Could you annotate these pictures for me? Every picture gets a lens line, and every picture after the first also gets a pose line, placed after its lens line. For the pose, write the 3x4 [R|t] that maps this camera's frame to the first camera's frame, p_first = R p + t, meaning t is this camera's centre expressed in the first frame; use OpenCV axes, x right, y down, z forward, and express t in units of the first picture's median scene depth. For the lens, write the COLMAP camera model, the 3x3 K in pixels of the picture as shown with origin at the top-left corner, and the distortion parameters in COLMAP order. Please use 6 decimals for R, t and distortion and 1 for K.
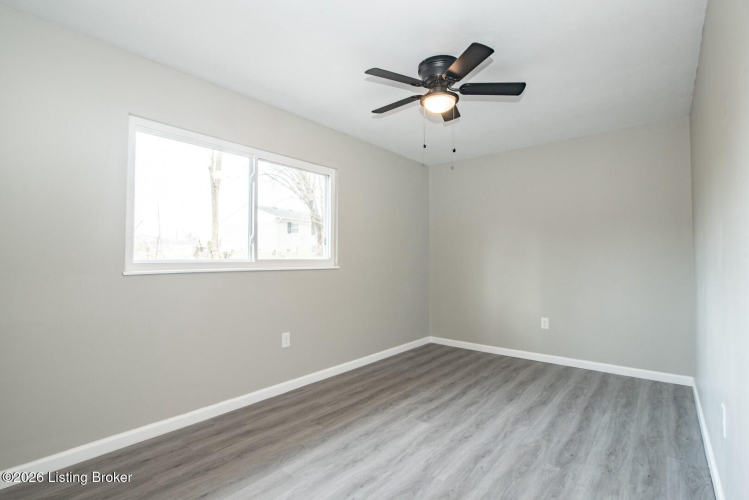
lens RADIAL K [[344.7, 0, 379.9], [0, 344.7, 250.1], [0, 0, 1]] dist [-0.020801, 0.001911]
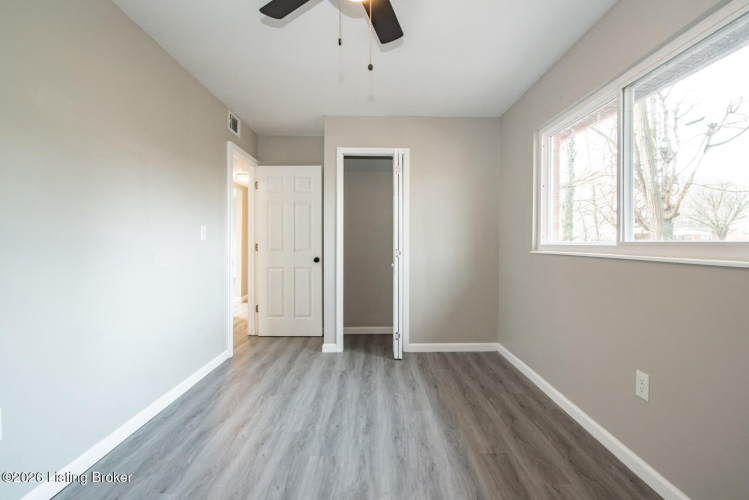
lens RADIAL K [[344.7, 0, 377.5], [0, 344.7, 248.4], [0, 0, 1]] dist [-0.020801, 0.001911]
pose [[-0.766095, 0.007689, -0.642681, 0.578030], [0.011440, 0.999933, -0.001674, 0.048827], [0.642625, -0.008635, -0.766132, 1.619179]]
